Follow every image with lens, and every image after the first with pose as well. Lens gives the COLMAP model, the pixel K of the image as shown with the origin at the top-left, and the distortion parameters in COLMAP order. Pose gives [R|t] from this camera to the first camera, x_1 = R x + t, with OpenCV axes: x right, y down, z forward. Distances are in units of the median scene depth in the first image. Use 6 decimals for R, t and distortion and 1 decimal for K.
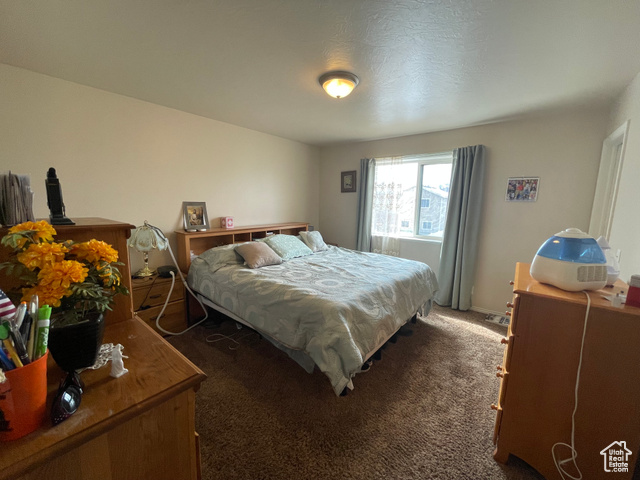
lens RADIAL K [[258.3, 0, 319.6], [0, 258.3, 237.5], [0, 0, 1]] dist [-0.002573, -0.000415]
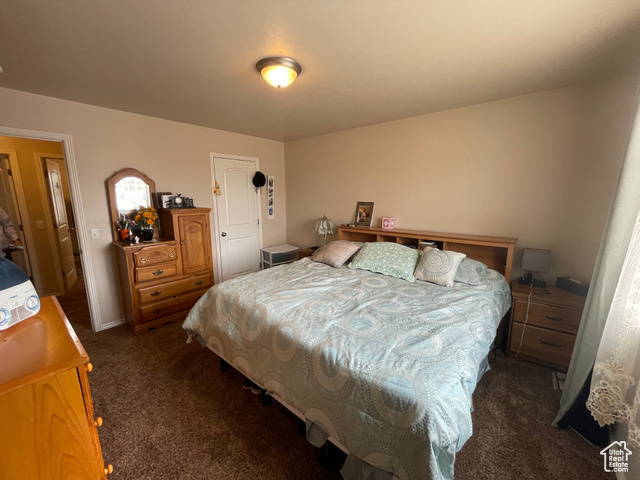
lens RADIAL K [[258.3, 0, 319.2], [0, 258.3, 242.6], [0, 0, 1]] dist [-0.002573, -0.000415]
pose [[-0.019435, 0.161860, -0.986622, 0.680798], [-0.141563, 0.976422, 0.162975, -0.117247], [0.989739, 0.142836, 0.003936, 0.810609]]
